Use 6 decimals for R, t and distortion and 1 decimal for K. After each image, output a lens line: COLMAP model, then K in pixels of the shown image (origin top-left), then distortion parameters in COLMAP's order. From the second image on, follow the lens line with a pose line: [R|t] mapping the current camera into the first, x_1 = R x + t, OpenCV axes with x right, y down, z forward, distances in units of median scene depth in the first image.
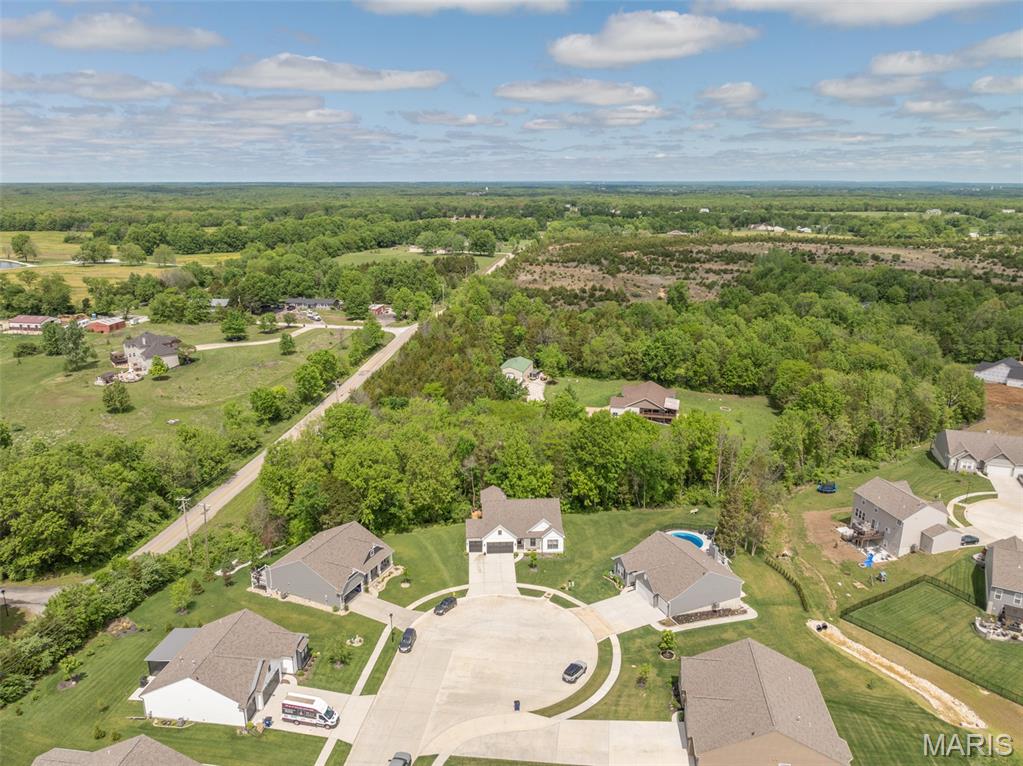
lens RADIAL K [[713.7, 0, 511.5], [0, 713.7, 383.0], [0, 0, 1]] dist [-0.053989, -0.001253]
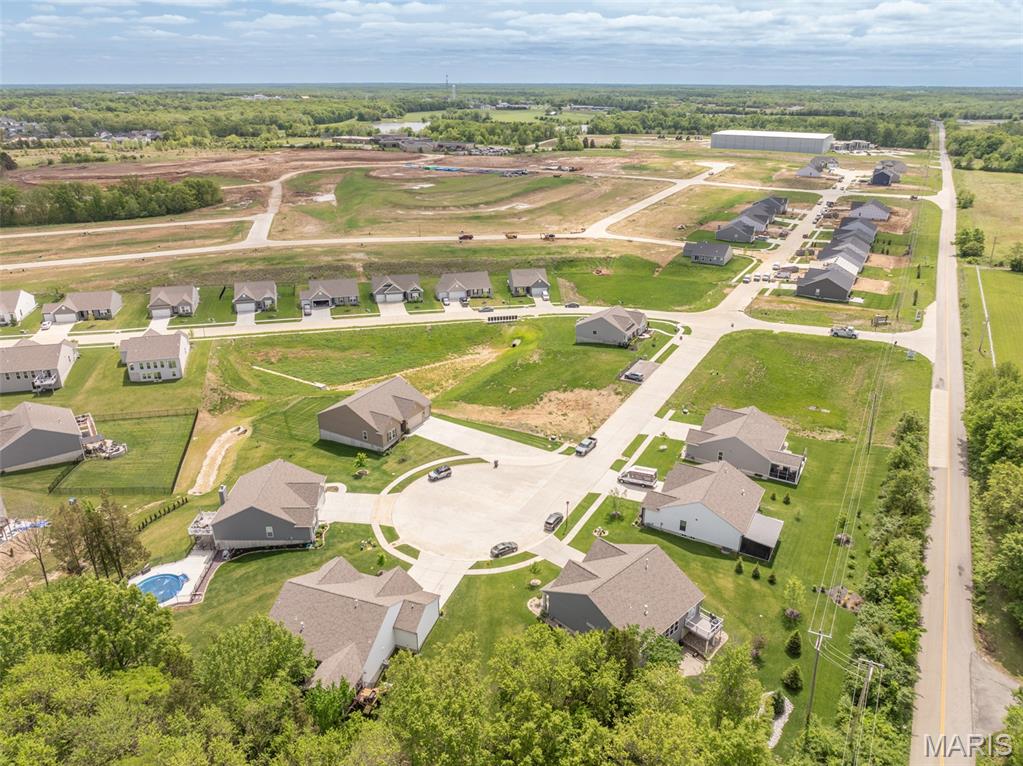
lens RADIAL K [[713.7, 0, 511.5], [0, 713.7, 383.0], [0, 0, 1]] dist [-0.053989, -0.001253]
pose [[-0.926094, -0.155369, 0.343818, -0.428244], [0.094569, 0.786595, 0.610185, -0.481830], [-0.365249, 0.597603, -0.713768, 1.666302]]
